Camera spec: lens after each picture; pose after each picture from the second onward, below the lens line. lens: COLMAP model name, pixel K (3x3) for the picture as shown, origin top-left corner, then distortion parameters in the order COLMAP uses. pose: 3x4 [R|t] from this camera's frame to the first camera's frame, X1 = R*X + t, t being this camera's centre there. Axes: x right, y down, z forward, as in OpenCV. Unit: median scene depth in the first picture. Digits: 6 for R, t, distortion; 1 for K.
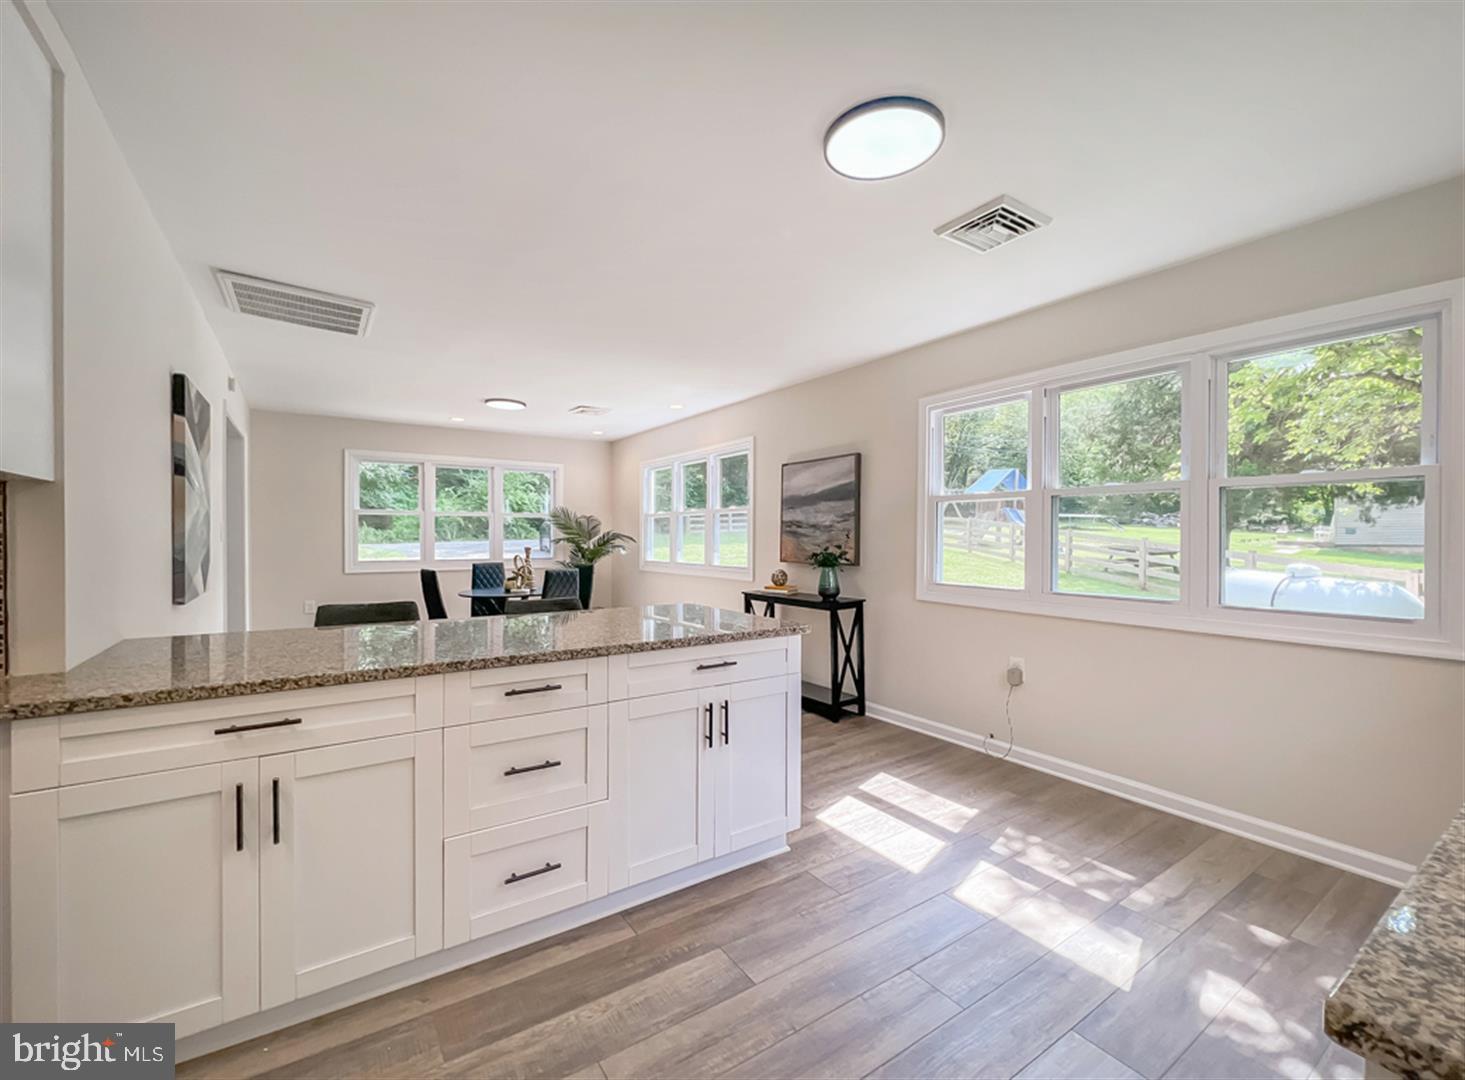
lens RADIAL K [[622.3, 0, 751.7], [0, 622.3, 546.2], [0, 0, 1]] dist [0.001024, -0.000269]
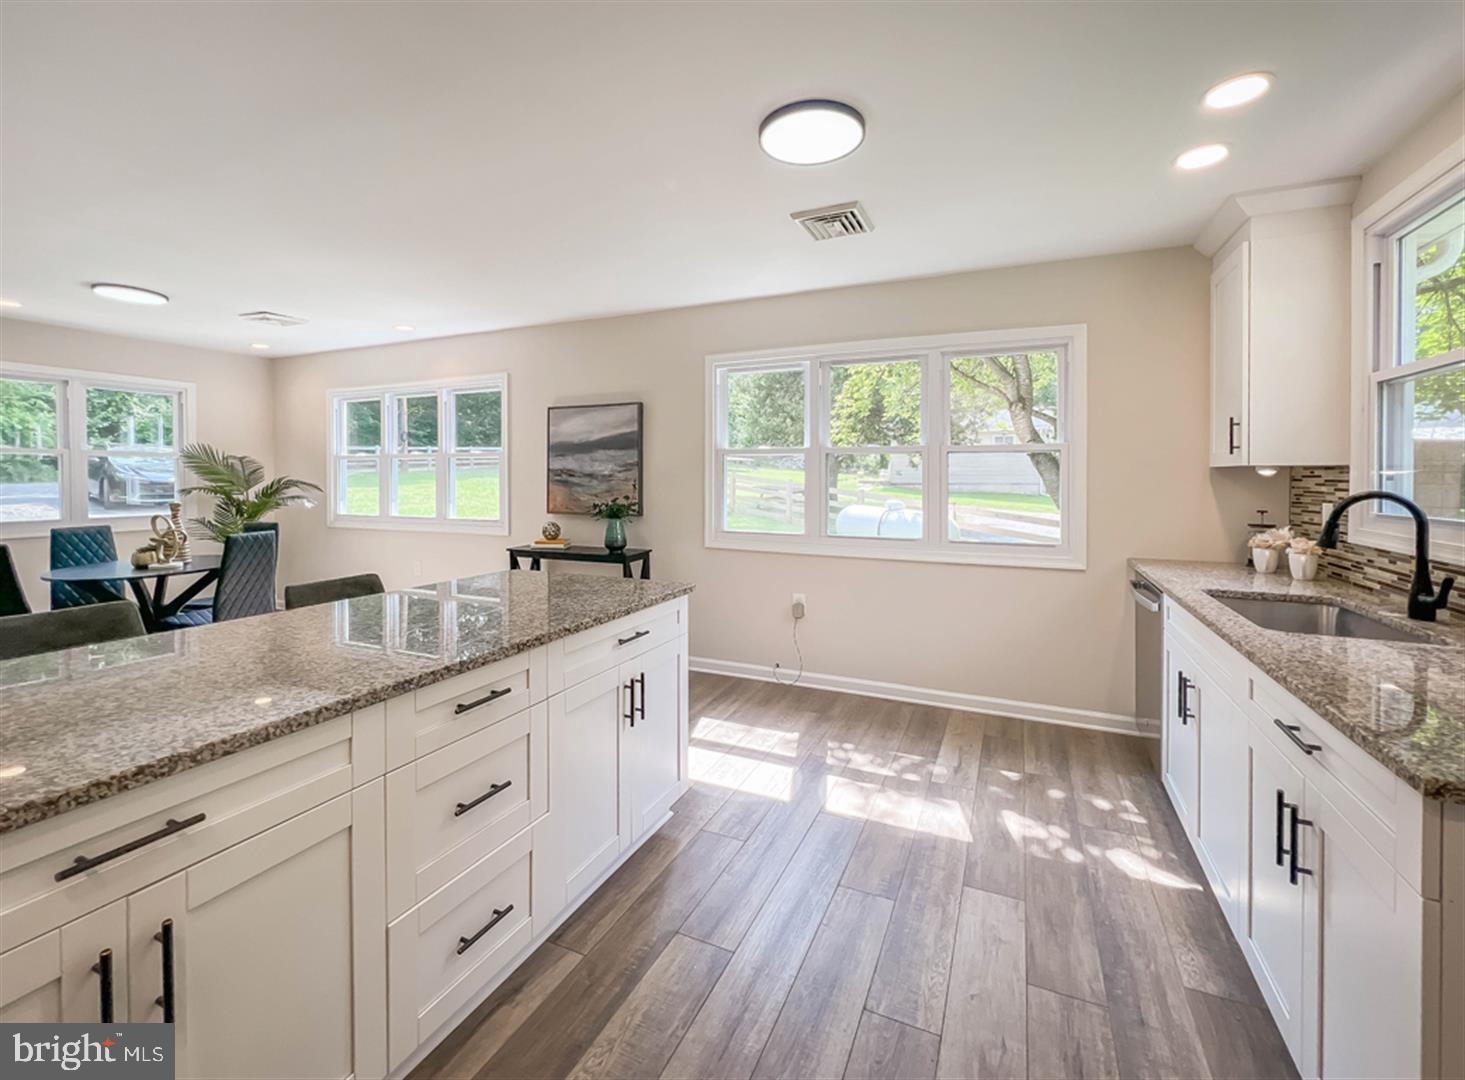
lens RADIAL K [[622.3, 0, 771.7], [0, 622.3, 489.4], [0, 0, 1]] dist [0.001024, -0.000269]
pose [[0.843811, -0.007817, 0.536584, -0.242050], [0.004536, 0.999962, 0.007433, -0.022589], [-0.536622, -0.003838, 0.843814, 0.066661]]
